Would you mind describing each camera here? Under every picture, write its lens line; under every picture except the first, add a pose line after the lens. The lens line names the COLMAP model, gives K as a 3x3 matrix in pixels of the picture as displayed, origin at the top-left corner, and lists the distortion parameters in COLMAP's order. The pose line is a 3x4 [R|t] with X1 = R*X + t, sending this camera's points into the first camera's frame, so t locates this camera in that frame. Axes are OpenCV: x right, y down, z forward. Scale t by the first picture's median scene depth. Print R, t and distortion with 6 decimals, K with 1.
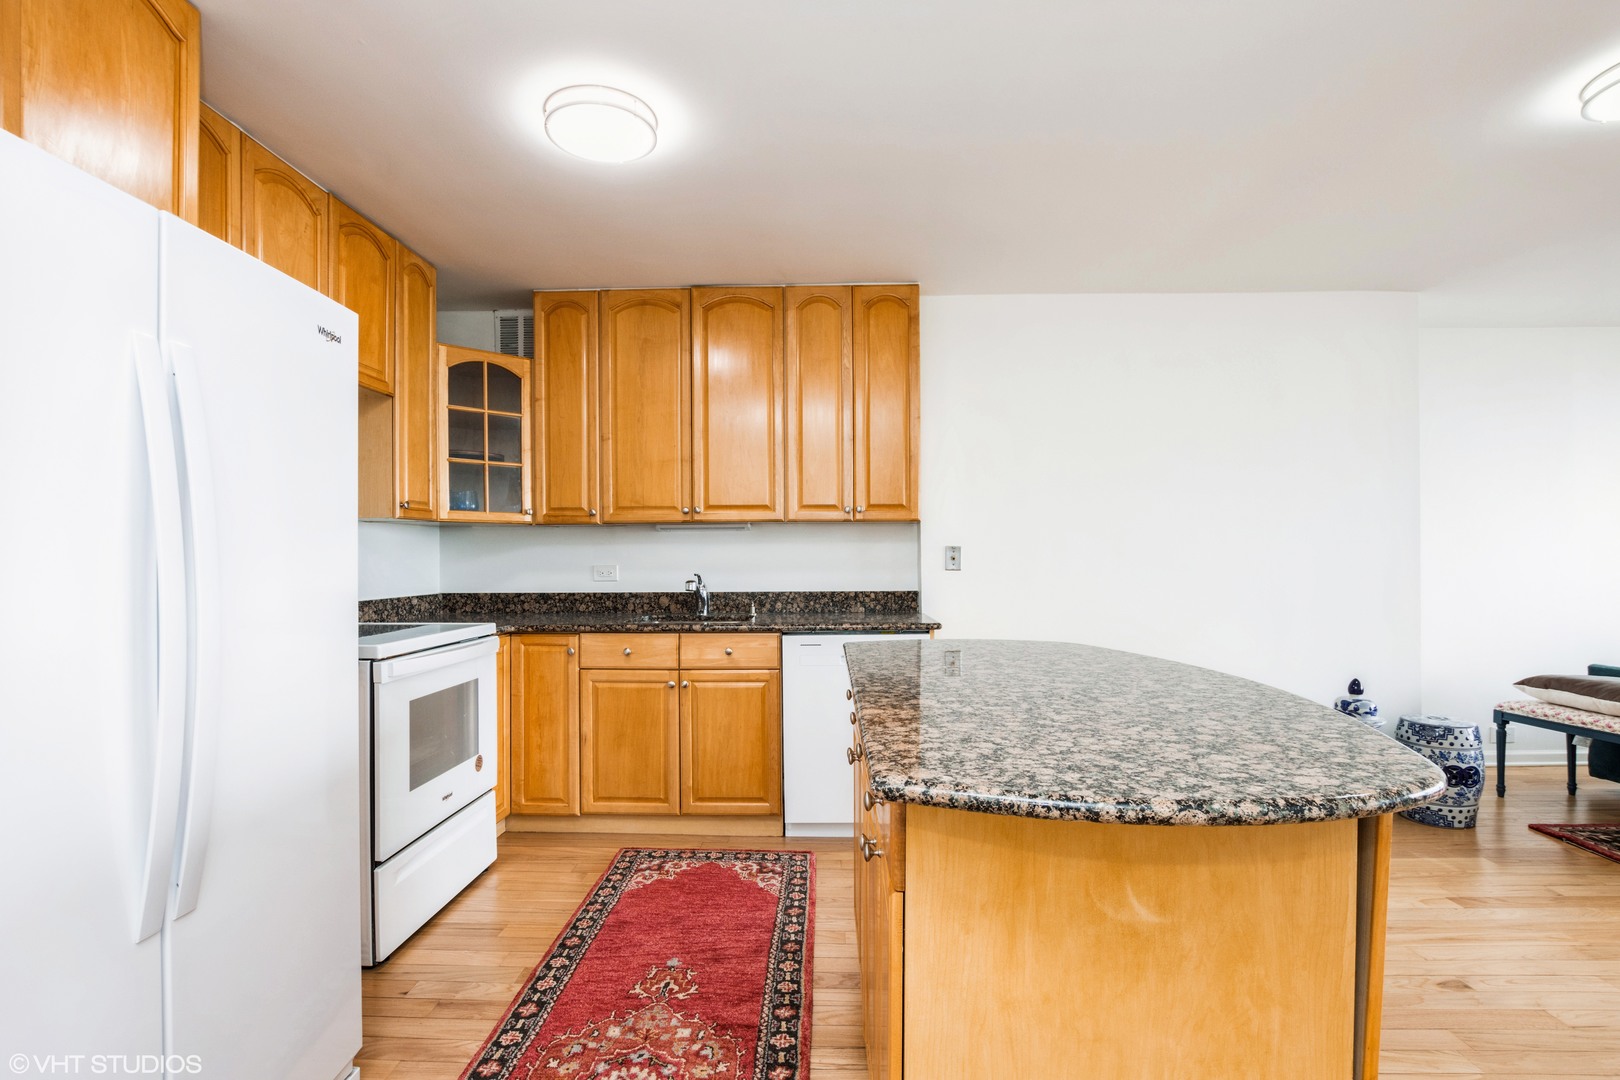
lens RADIAL K [[763.8, 0, 806.3], [0, 763.8, 554.7], [0, 0, 1]] dist [-0.028973, 0.009555]
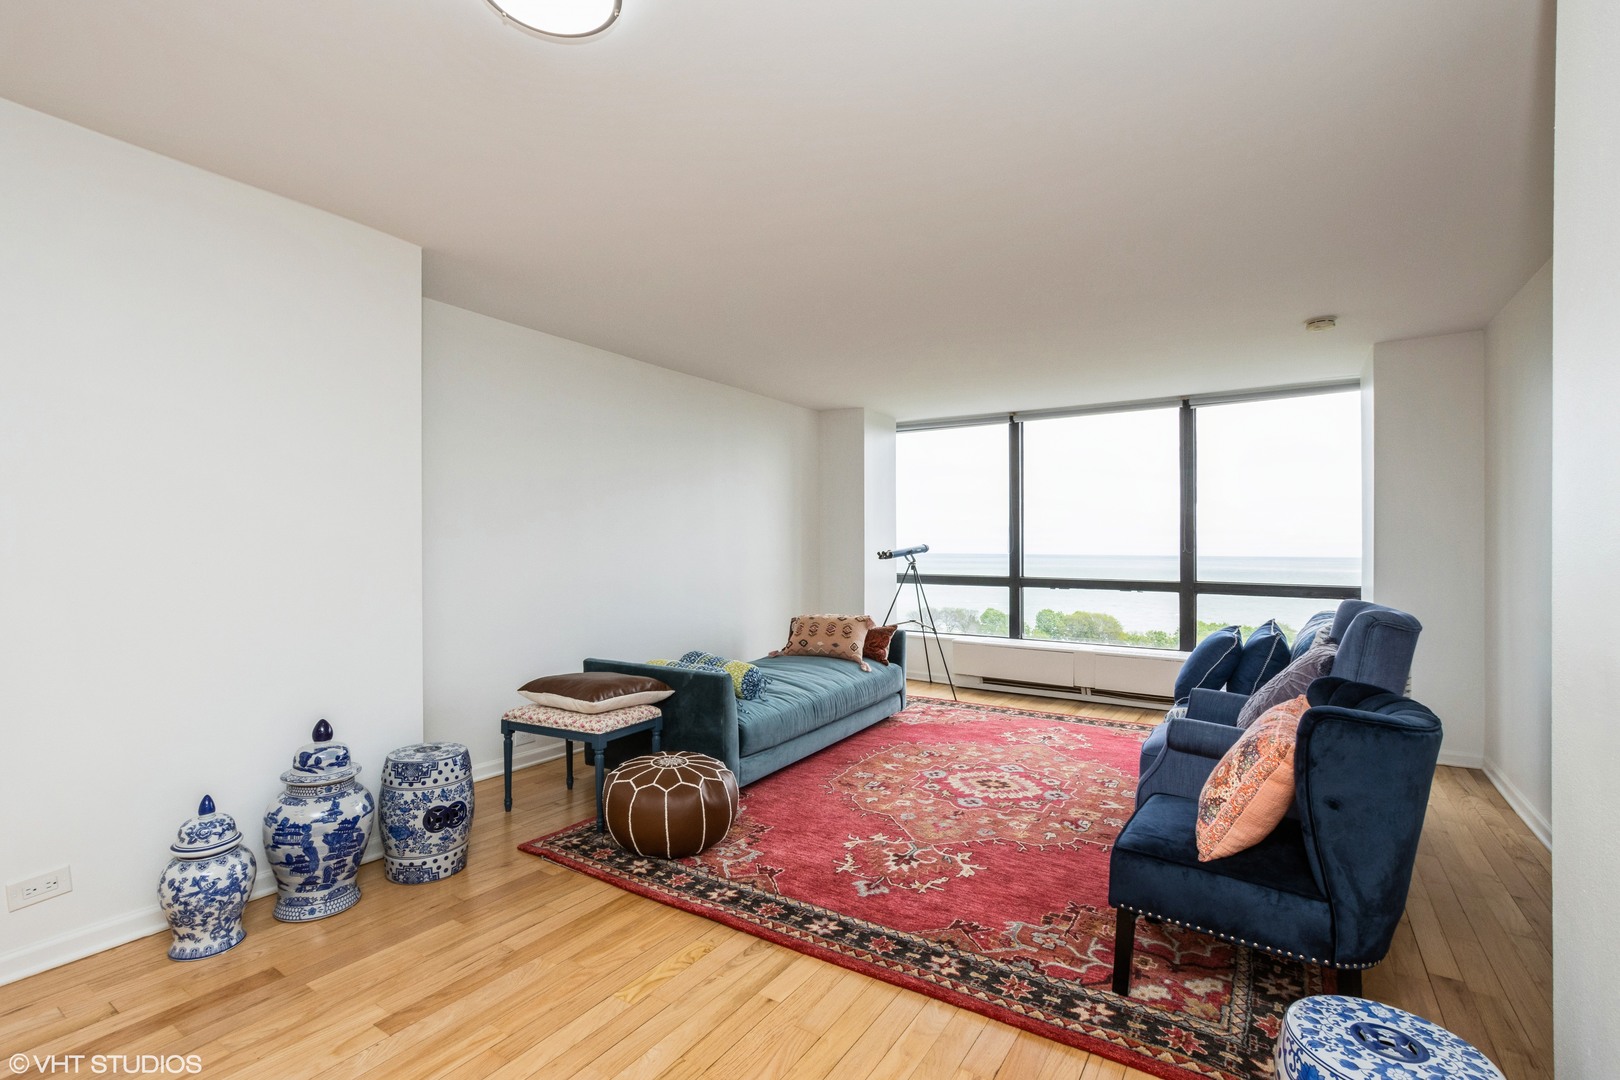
lens RADIAL K [[737.8, 0, 801.4], [0, 737.8, 548.3], [0, 0, 1]] dist [-0.004169, -0.000014]
pose [[0.533648, 0.010681, 0.845639, 0.371599], [-0.004069, 0.999941, -0.010062, -0.000002], [-0.845697, 0.001929, 0.533660, 0.212079]]
